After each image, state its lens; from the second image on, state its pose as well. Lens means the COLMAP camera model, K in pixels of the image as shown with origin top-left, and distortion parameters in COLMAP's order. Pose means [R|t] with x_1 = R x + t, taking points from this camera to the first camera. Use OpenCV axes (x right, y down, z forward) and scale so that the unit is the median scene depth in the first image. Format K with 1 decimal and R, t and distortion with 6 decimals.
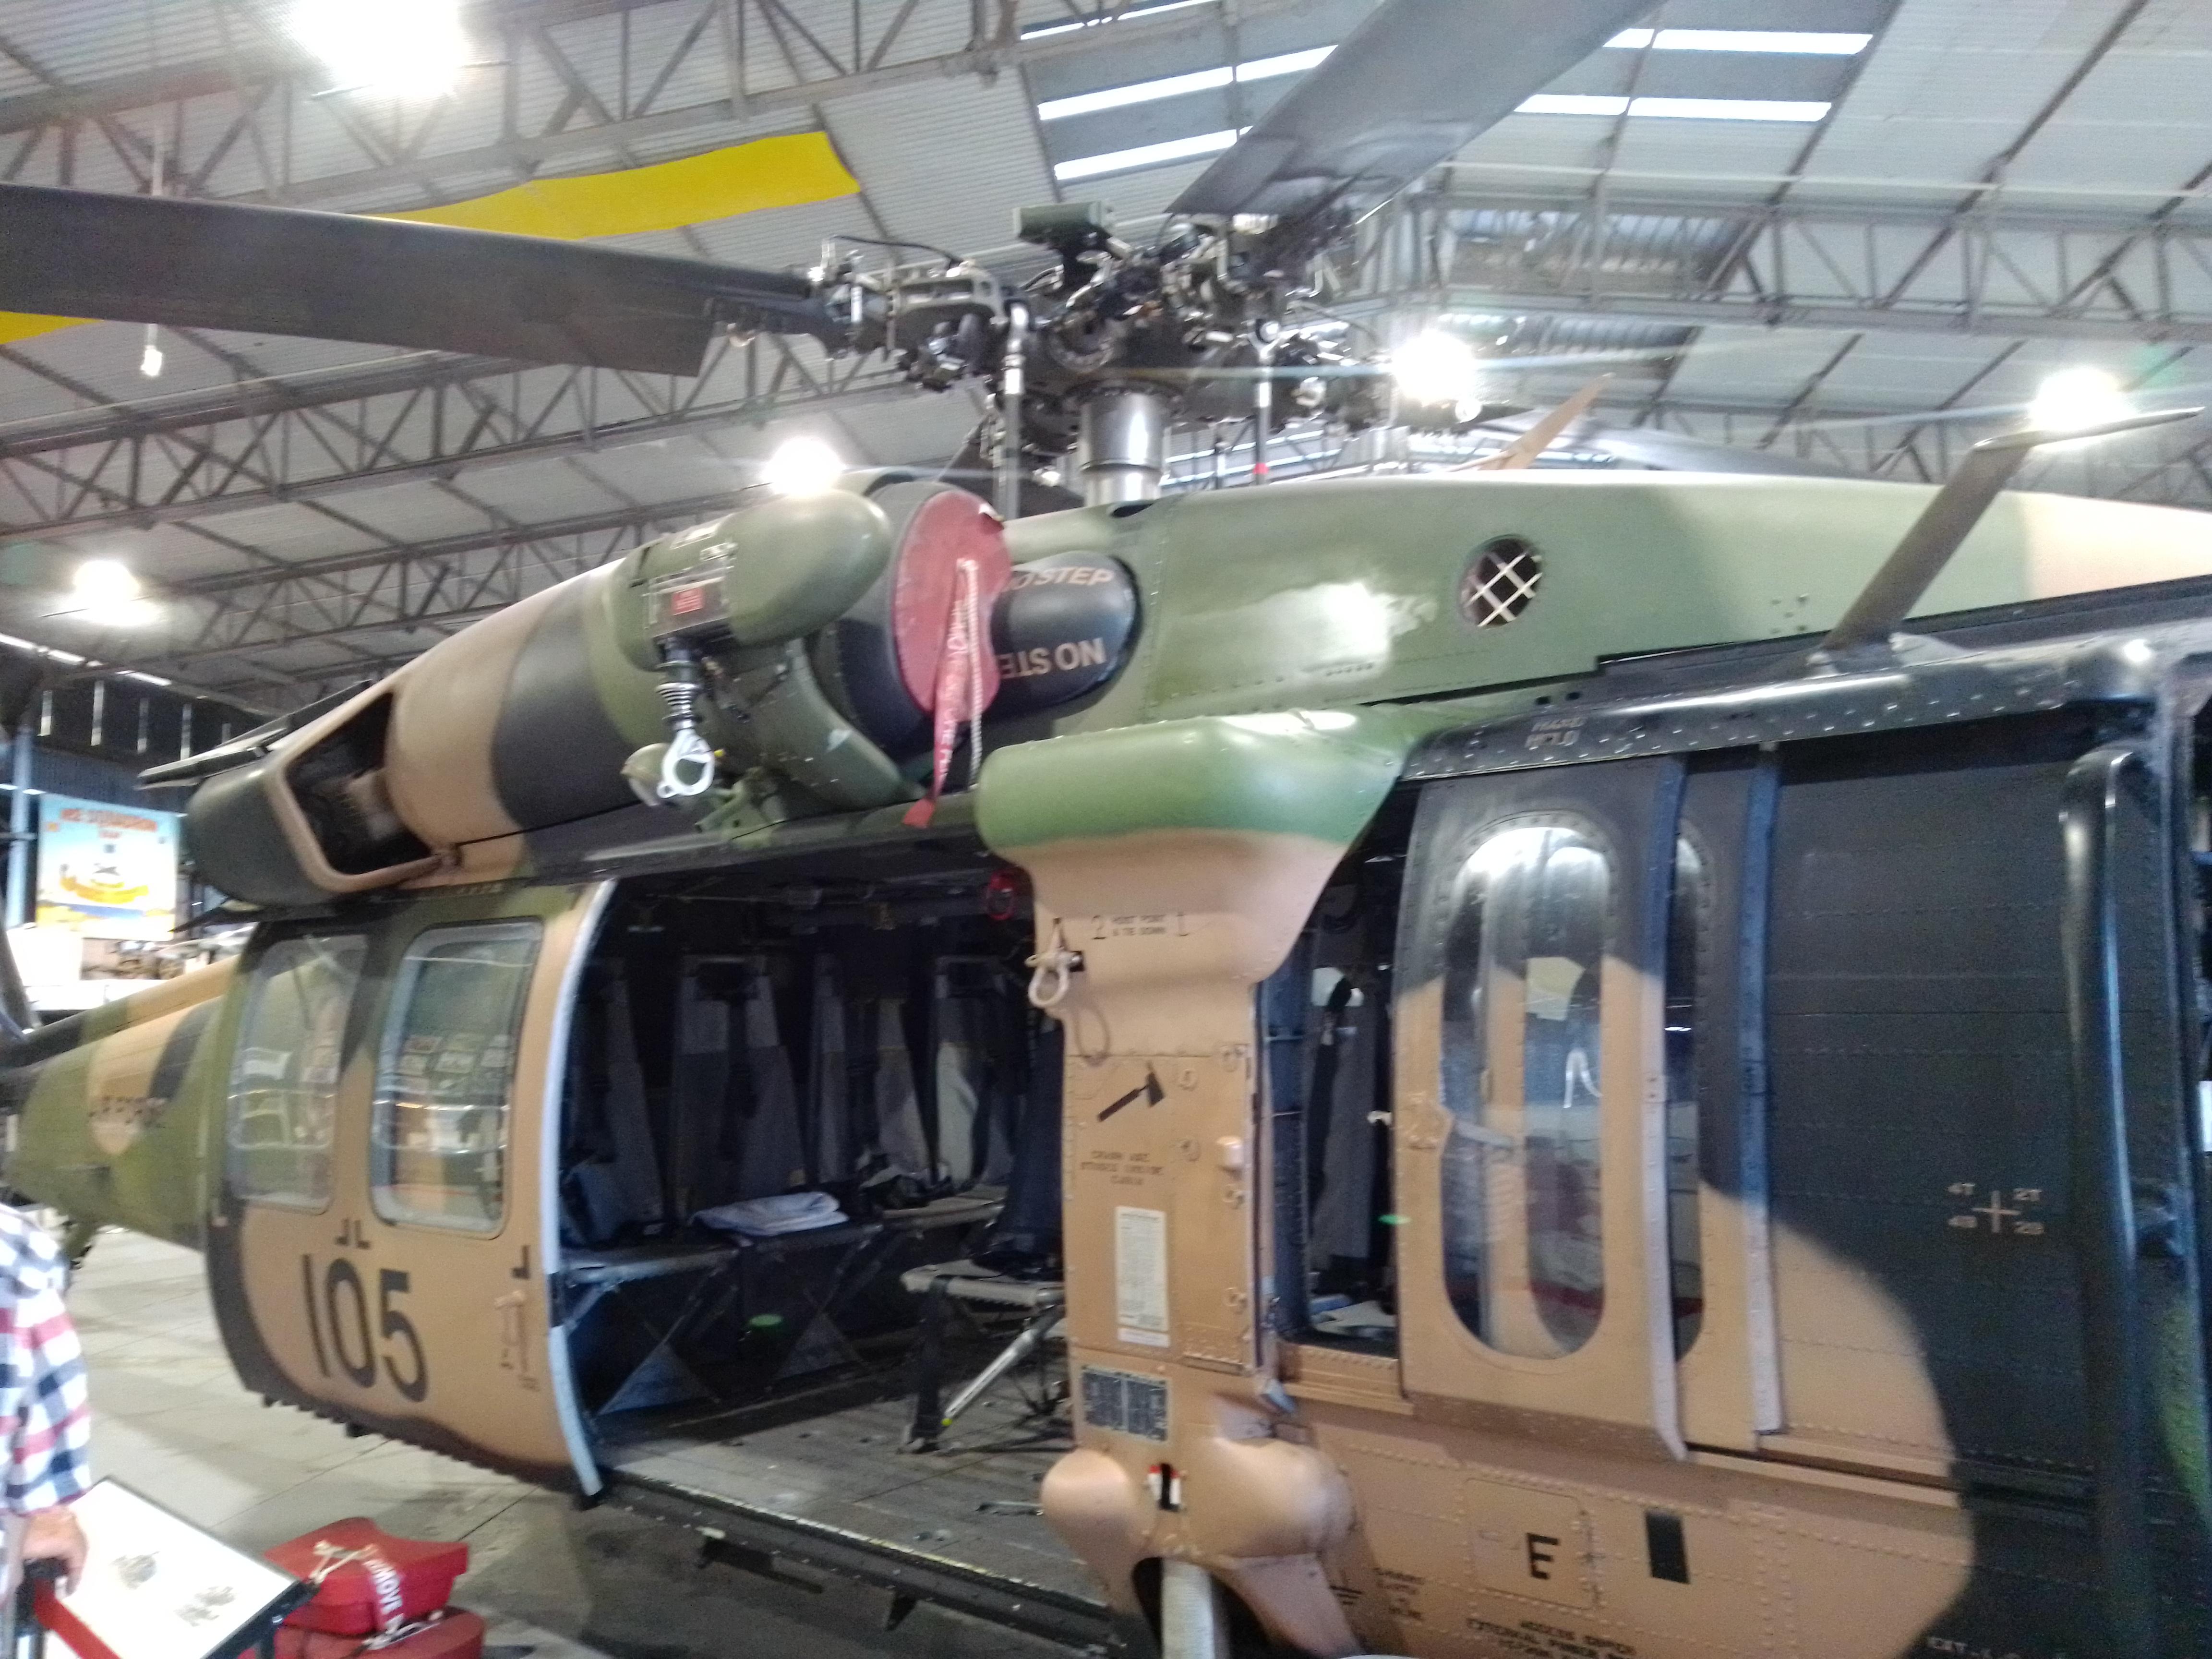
lens RADIAL K [[1680.5, 0, 1110.7], [0, 1680.5, 834.2], [0, 0, 1]] dist [0.033896, -0.021372]
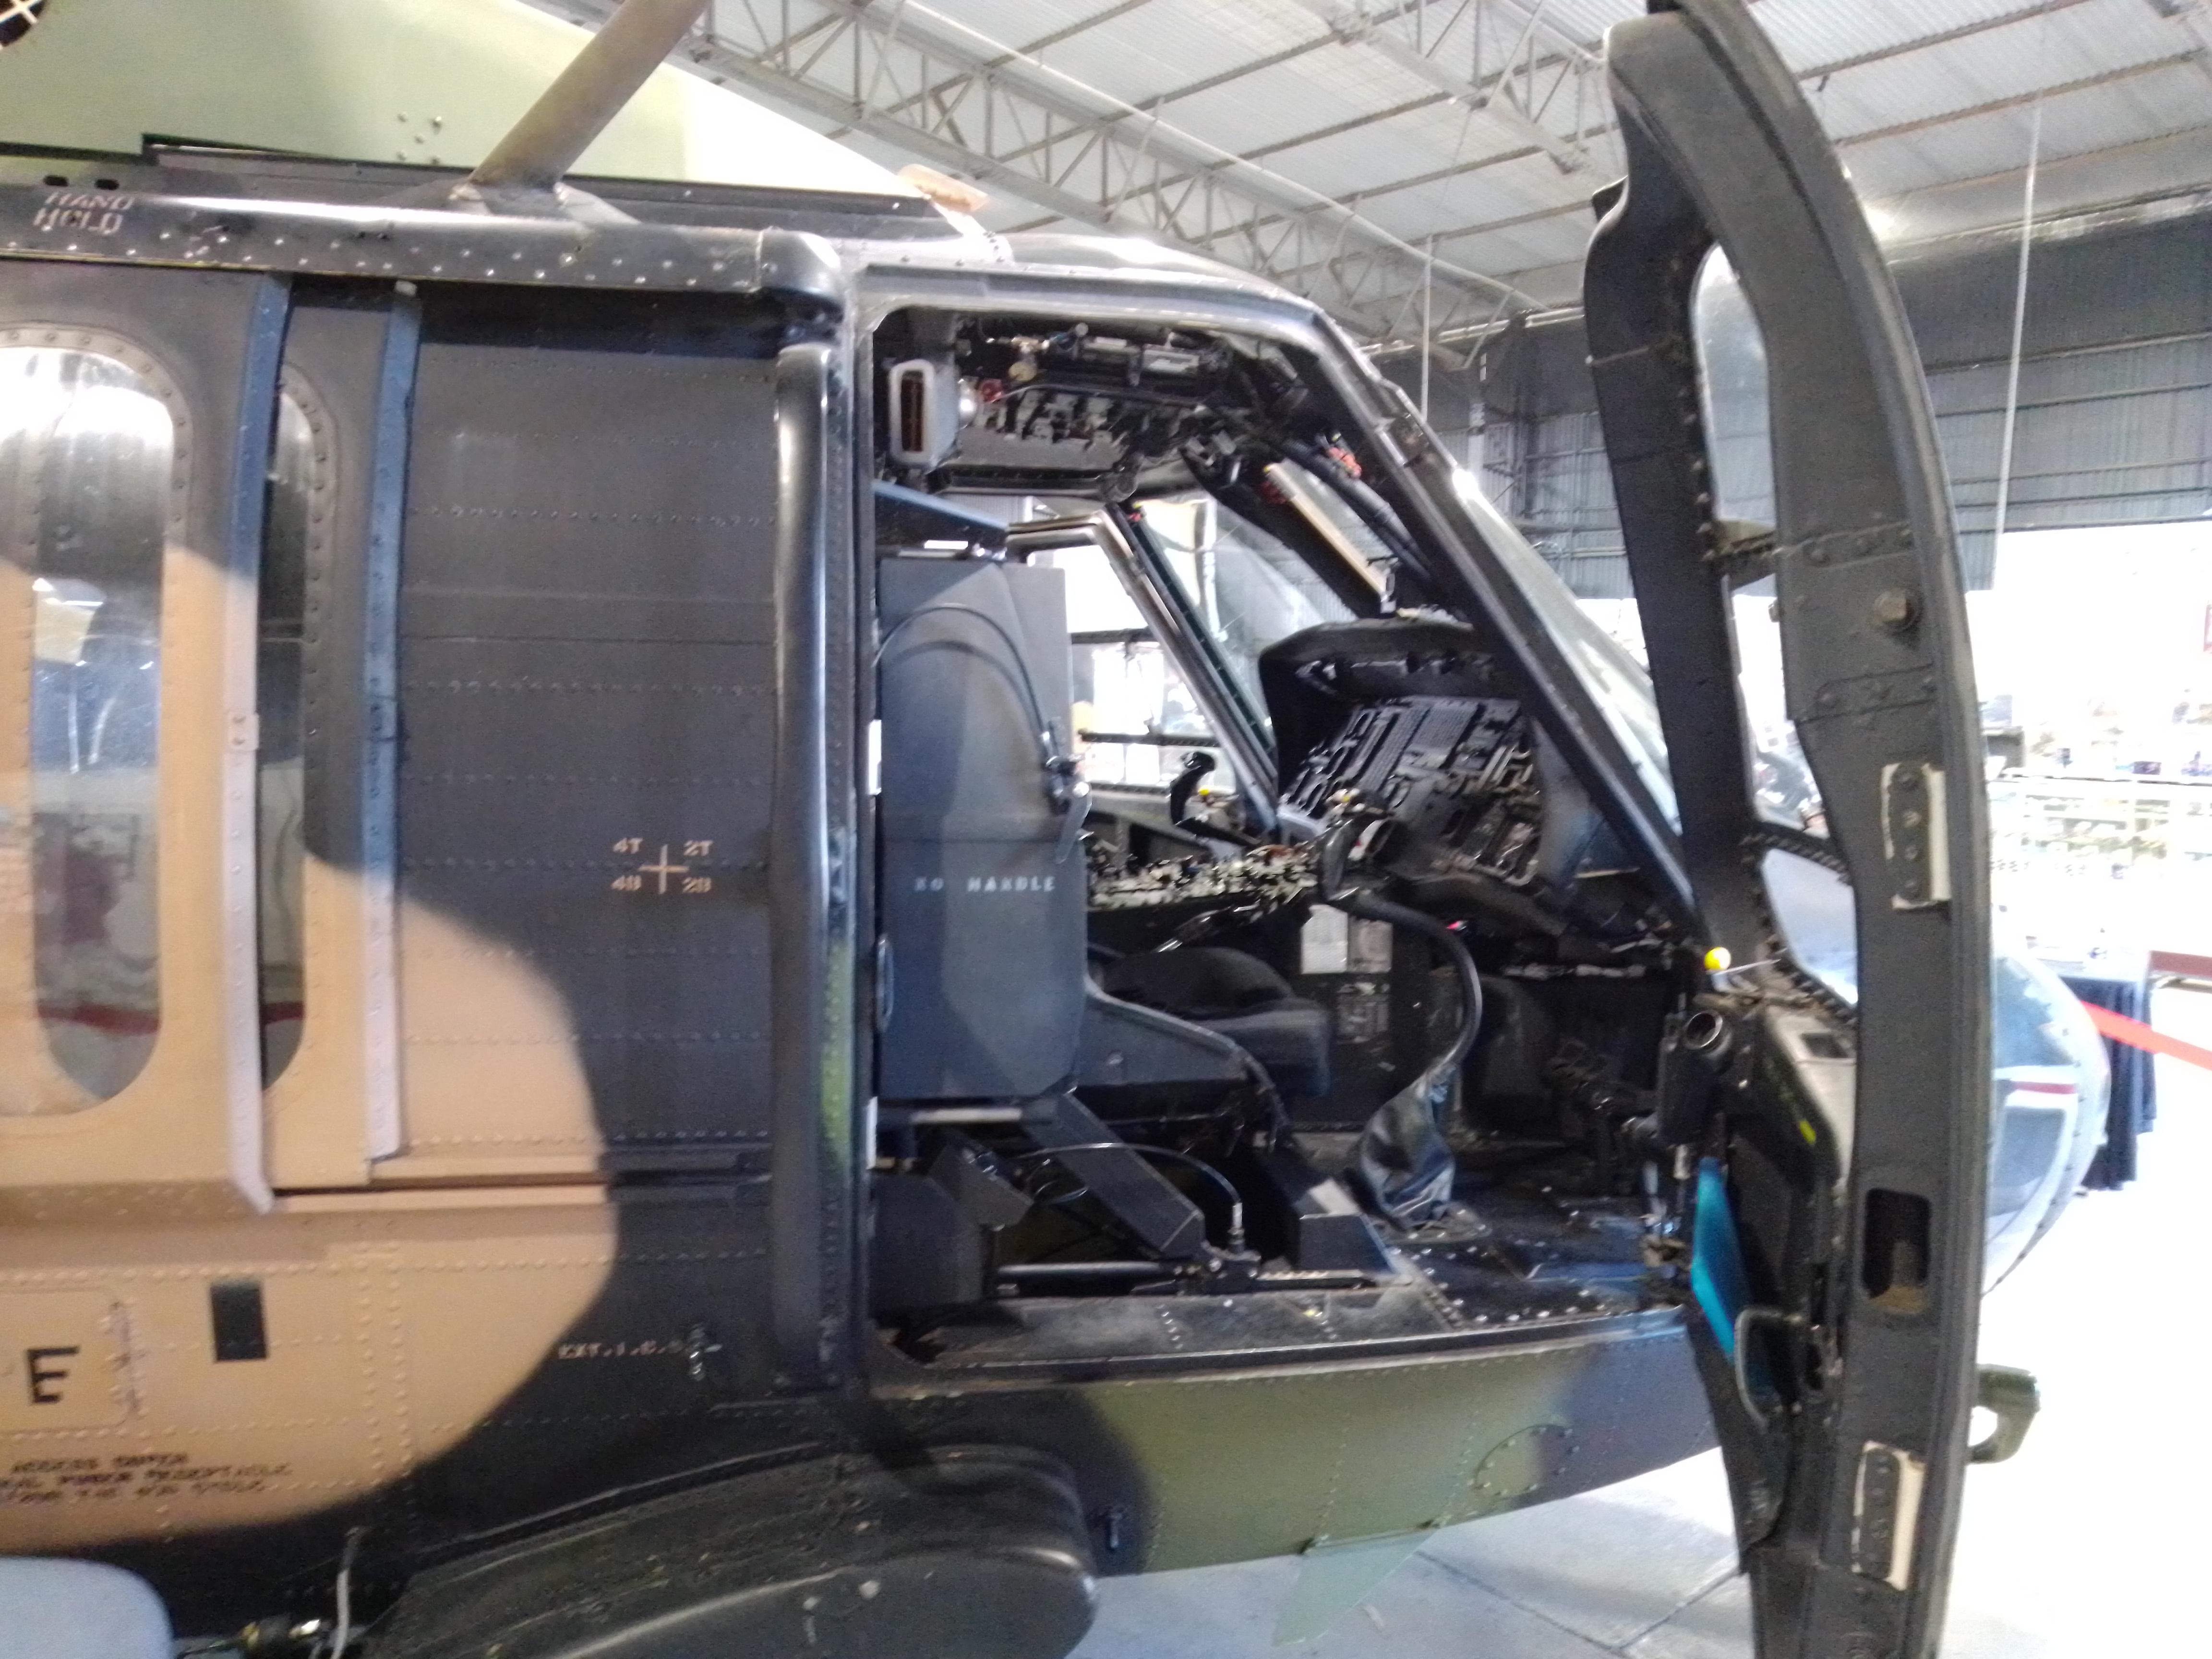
lens RADIAL K [[1680.5, 0, 1116.3], [0, 1680.5, 839.1], [0, 0, 1]] dist [0.033896, -0.021372]
pose [[0.676132, -0.037252, 0.735838, 0.038512], [-0.096120, 0.985726, 0.138223, 0.059466], [-0.730483, -0.164185, 0.662901, 0.235036]]
